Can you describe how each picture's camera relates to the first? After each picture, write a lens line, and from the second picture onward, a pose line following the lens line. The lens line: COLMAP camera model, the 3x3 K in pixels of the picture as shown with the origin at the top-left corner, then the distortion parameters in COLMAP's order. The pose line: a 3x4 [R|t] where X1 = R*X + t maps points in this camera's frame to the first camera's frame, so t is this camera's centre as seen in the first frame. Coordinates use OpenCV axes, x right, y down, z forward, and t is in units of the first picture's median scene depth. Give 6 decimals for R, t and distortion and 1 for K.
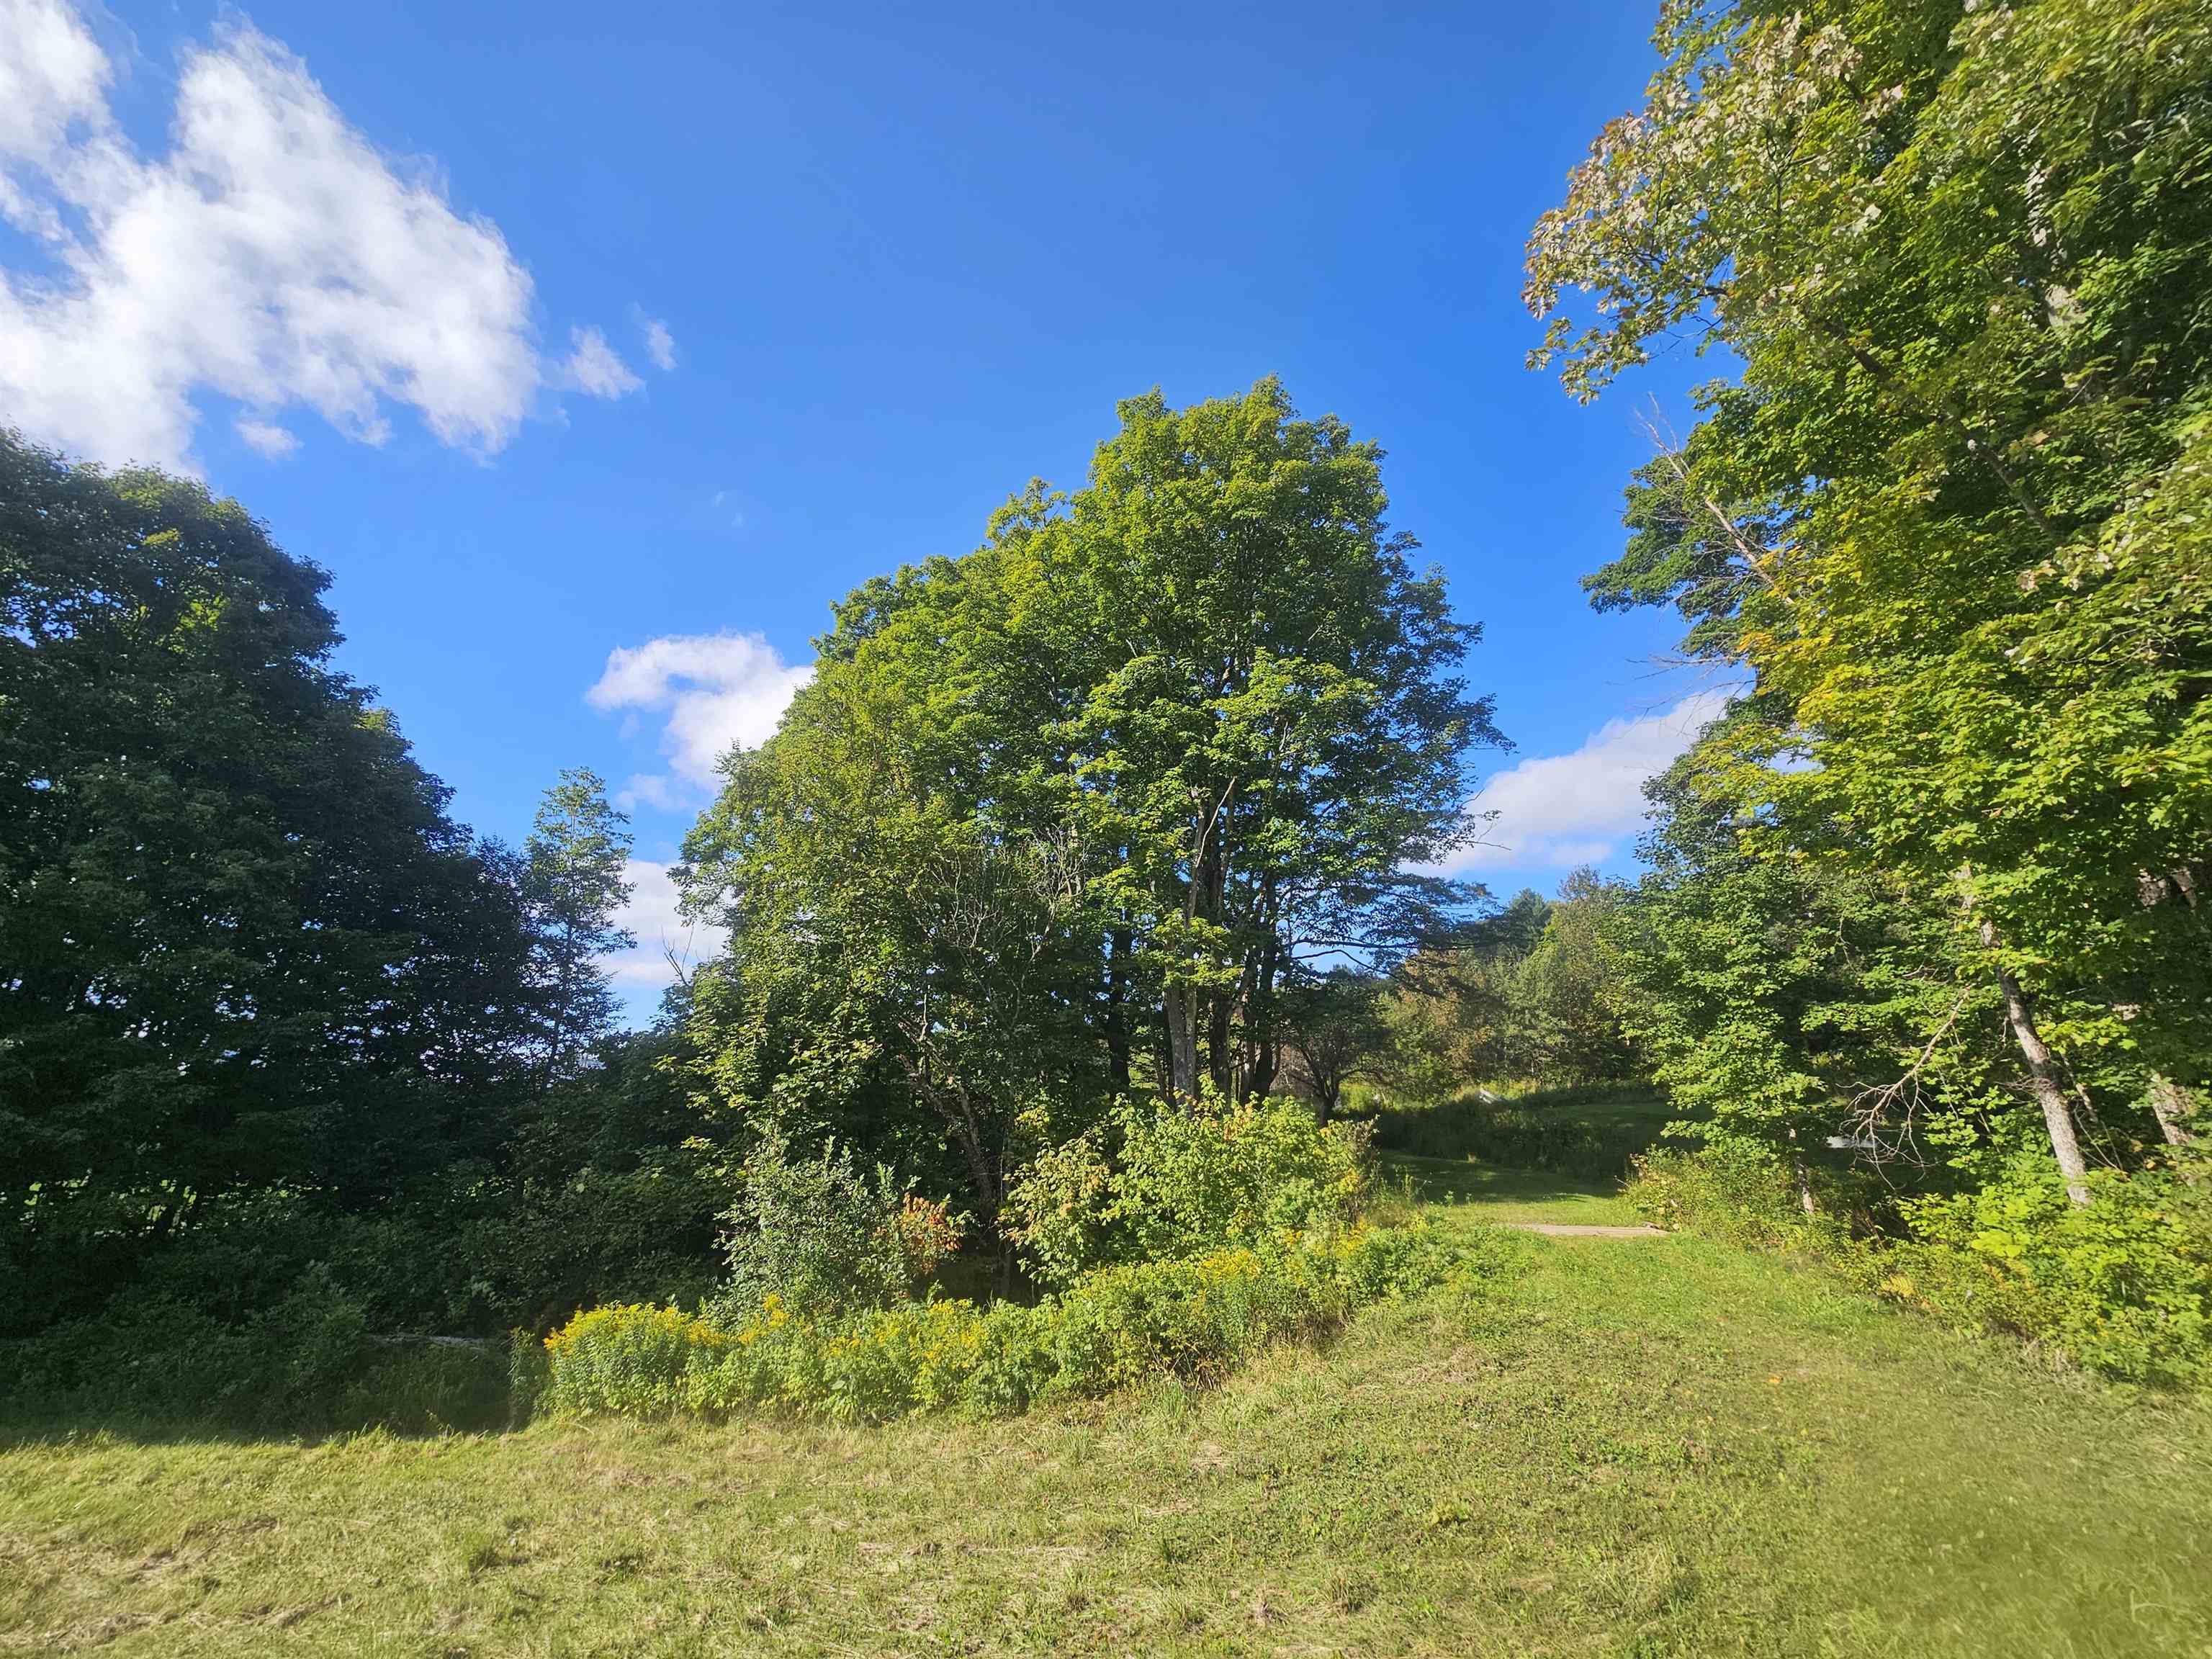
lens RADIAL K [[904.2, 0, 1103.2], [0, 904.2, 813.9], [0, 0, 1]] dist [-0.005499, 0.003566]
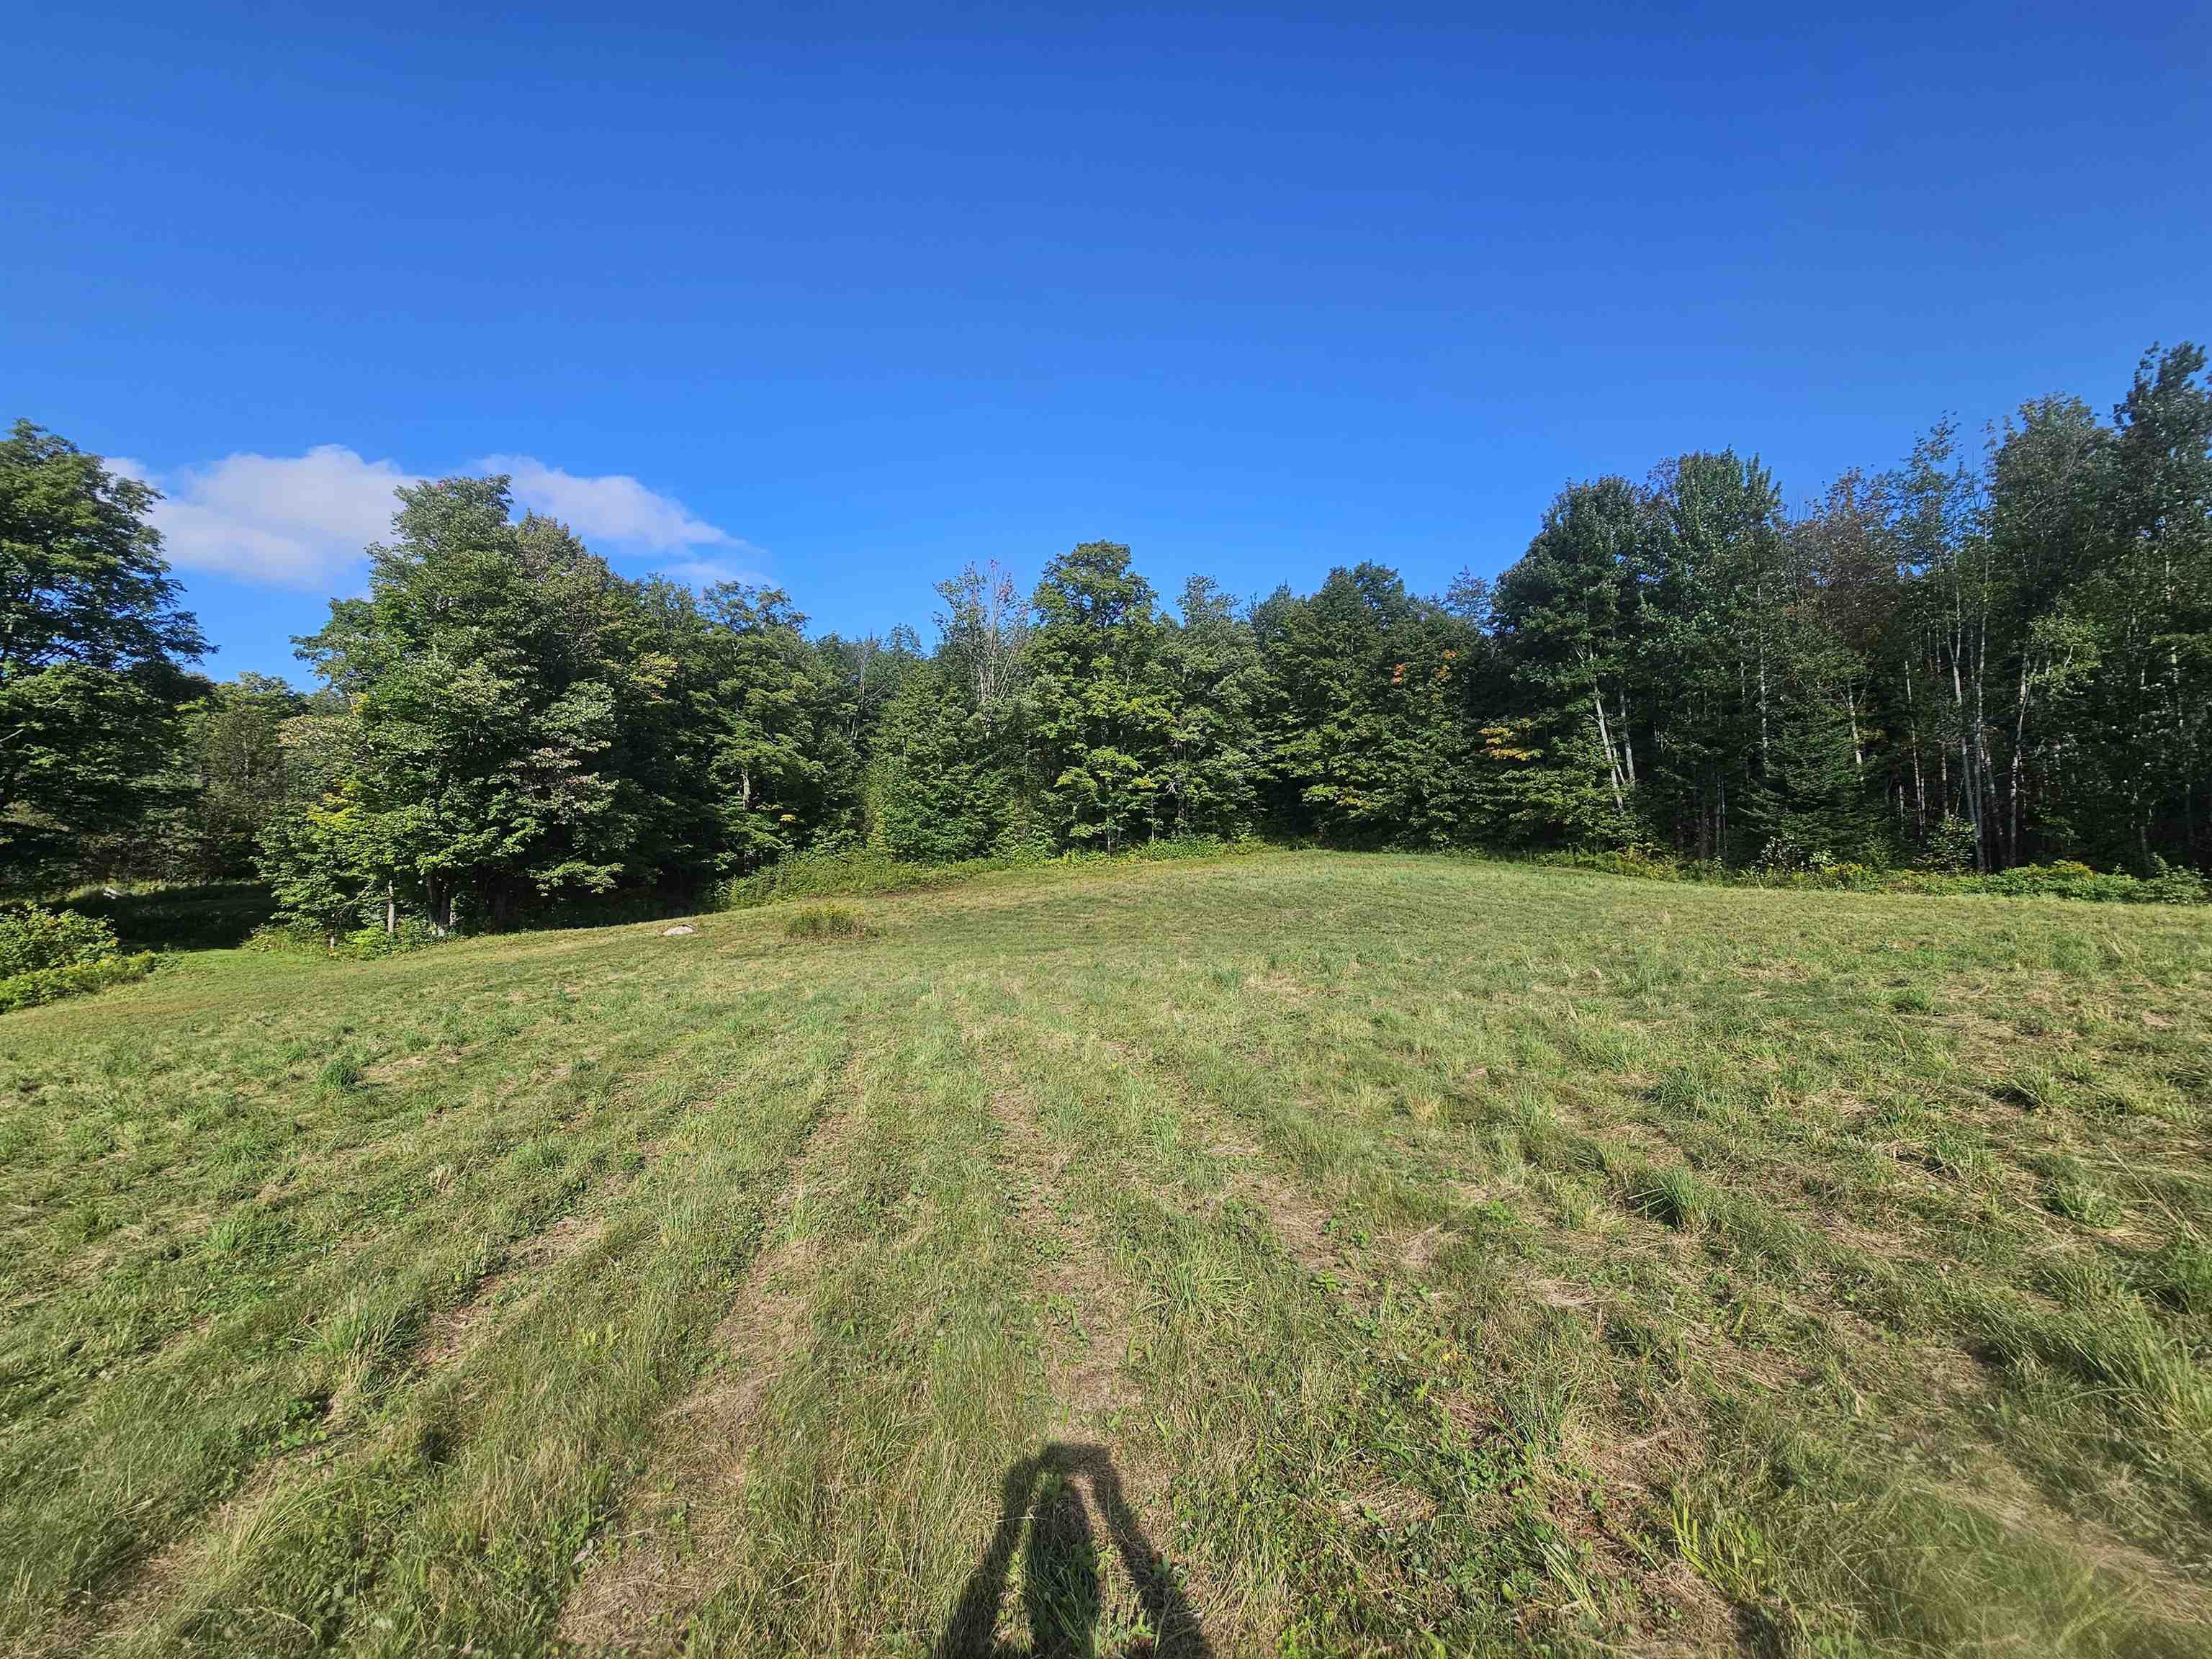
lens RADIAL K [[904.2, 0, 1130.7], [0, 904.2, 844.8], [0, 0, 1]] dist [-0.005499, 0.003566]
pose [[0.283870, 0.036920, 0.958152, -1.425304], [-0.290916, 0.955474, 0.049373, -0.845297], [-0.913666, -0.292758, 0.281971, -2.351172]]
